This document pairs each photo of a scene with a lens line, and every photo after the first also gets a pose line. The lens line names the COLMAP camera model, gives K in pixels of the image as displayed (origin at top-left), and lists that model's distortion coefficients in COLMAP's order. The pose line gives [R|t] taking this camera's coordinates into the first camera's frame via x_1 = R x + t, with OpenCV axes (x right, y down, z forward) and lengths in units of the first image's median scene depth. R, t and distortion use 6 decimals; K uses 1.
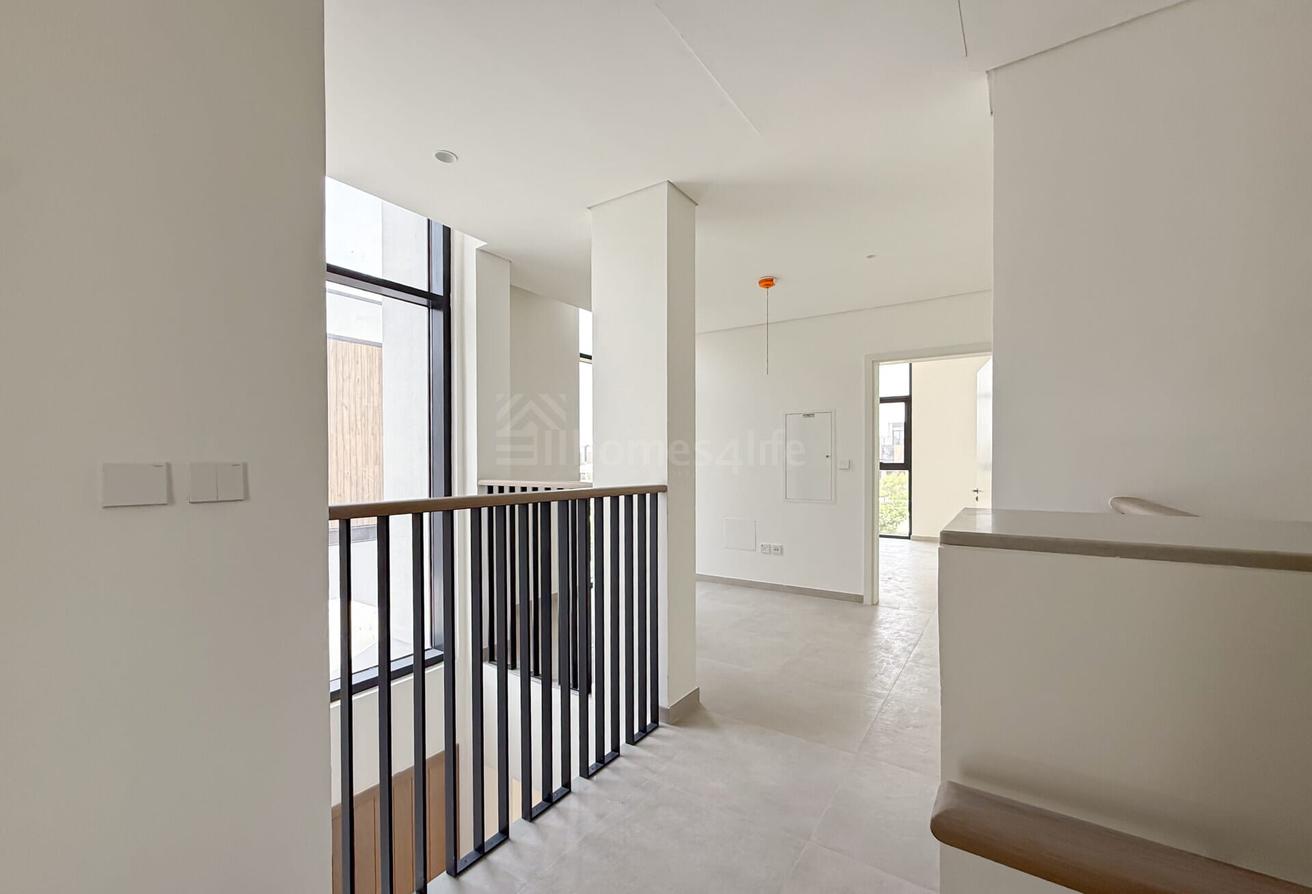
lens RADIAL K [[538.7, 0, 655.6], [0, 538.7, 467.3], [0, 0, 1]] dist [-0.000008, -0.000116]
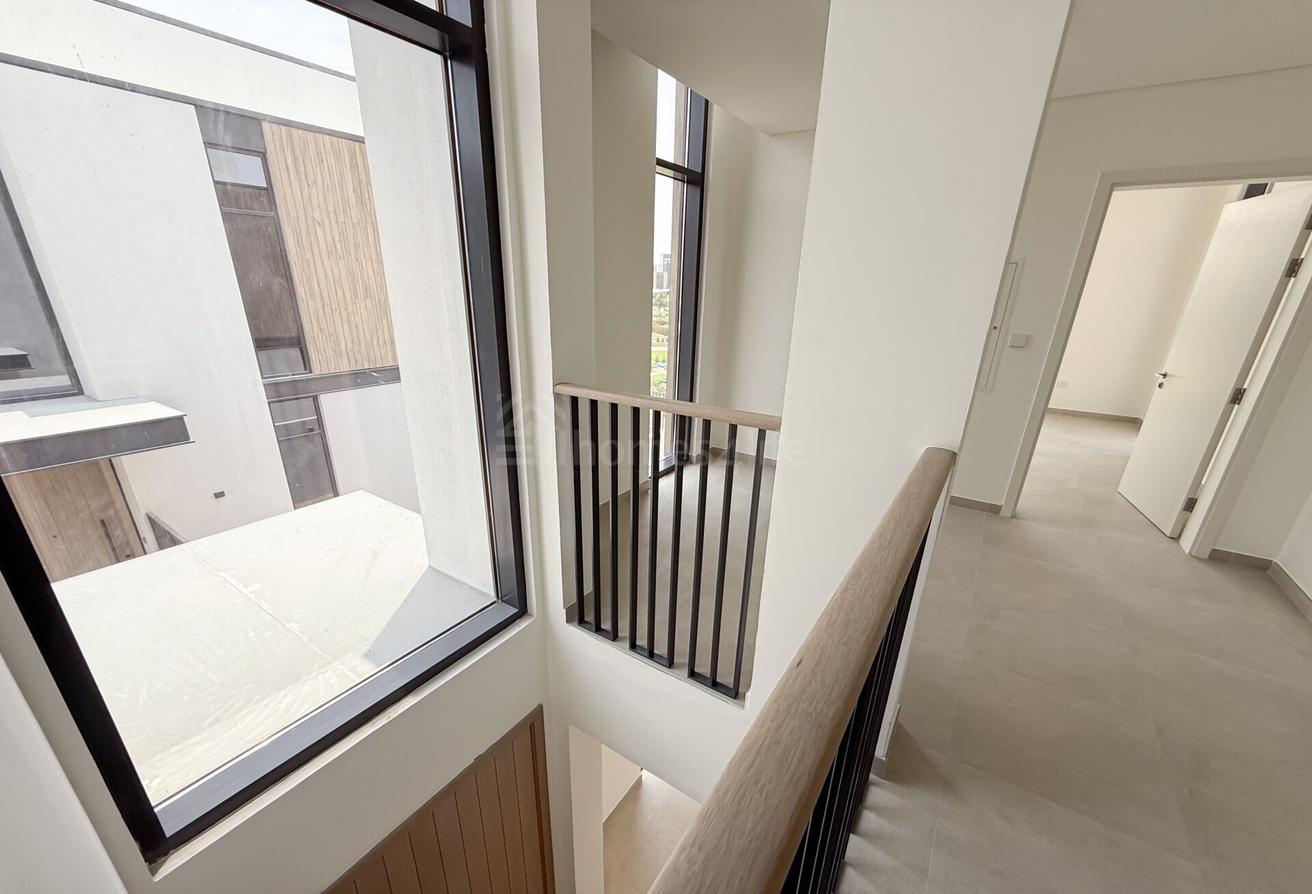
lens RADIAL K [[514.7, 0, 651.2], [0, 514.7, 474.4], [0, 0, 1]] dist [-0.000950, -0.000119]
pose [[0.999780, 0.015547, 0.014074, -0.089217], [-0.019416, 0.939845, 0.341048, -0.035806], [-0.007925, -0.341246, 0.939941, 0.156576]]
